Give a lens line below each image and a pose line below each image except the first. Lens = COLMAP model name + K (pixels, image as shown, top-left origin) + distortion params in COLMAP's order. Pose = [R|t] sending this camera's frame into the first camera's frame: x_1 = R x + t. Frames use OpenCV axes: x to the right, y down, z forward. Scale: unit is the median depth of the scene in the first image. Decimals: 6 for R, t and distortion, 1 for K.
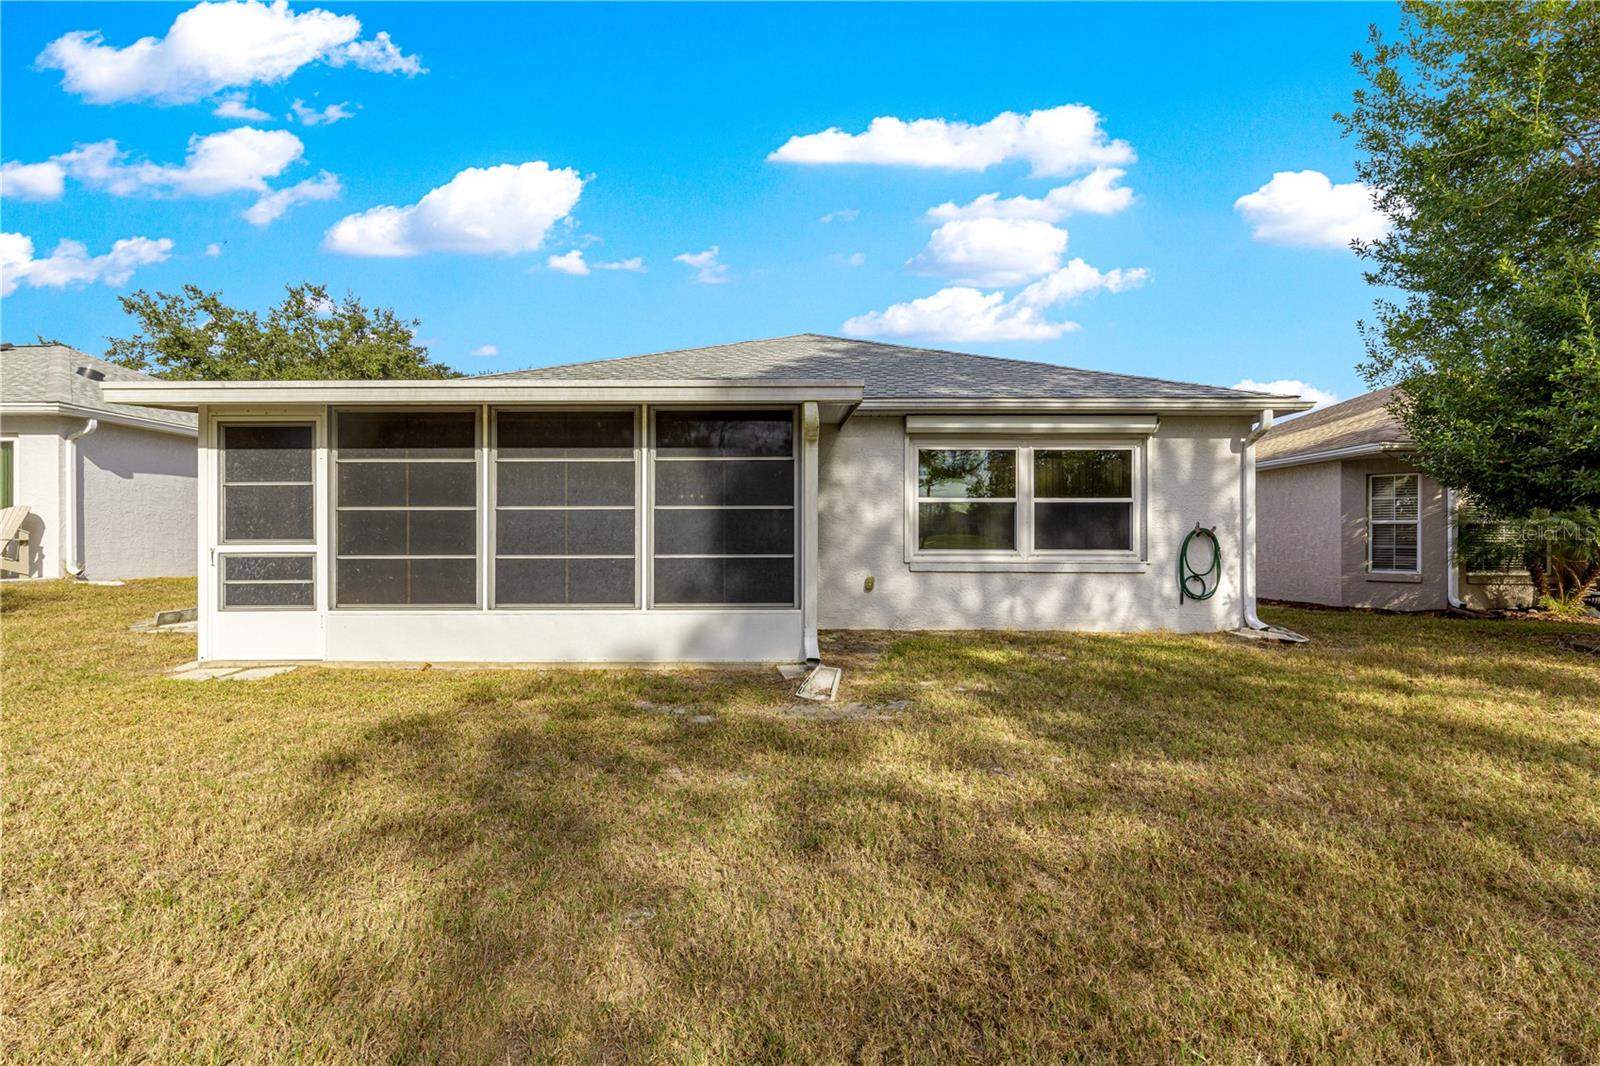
lens RADIAL K [[723.0, 0, 794.7], [0, 723.0, 544.5], [0, 0, 1]] dist [0.007055, -0.000613]
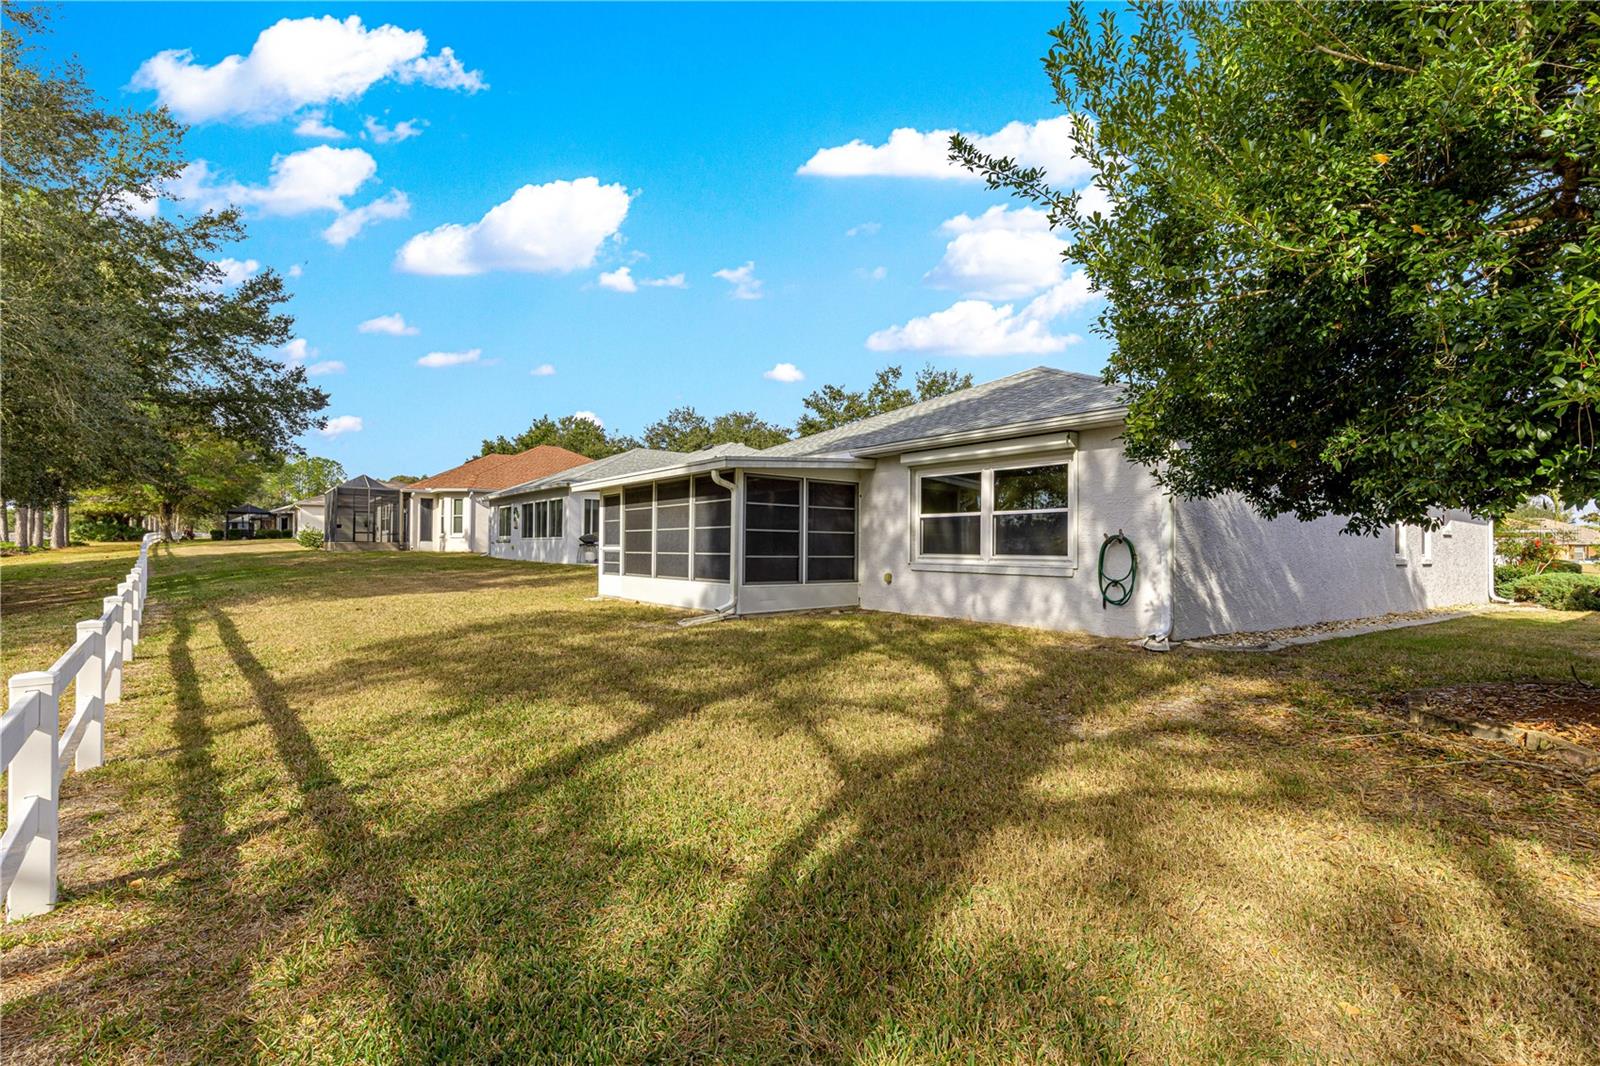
lens RADIAL K [[723.0, 0, 794.7], [0, 723.0, 544.5], [0, 0, 1]] dist [0.007055, -0.000613]
pose [[0.625223, -0.002444, -0.780443, 1.059110], [-0.015656, 0.999755, -0.015673, 0.013799], [0.780289, 0.022017, 0.625031, 0.005489]]
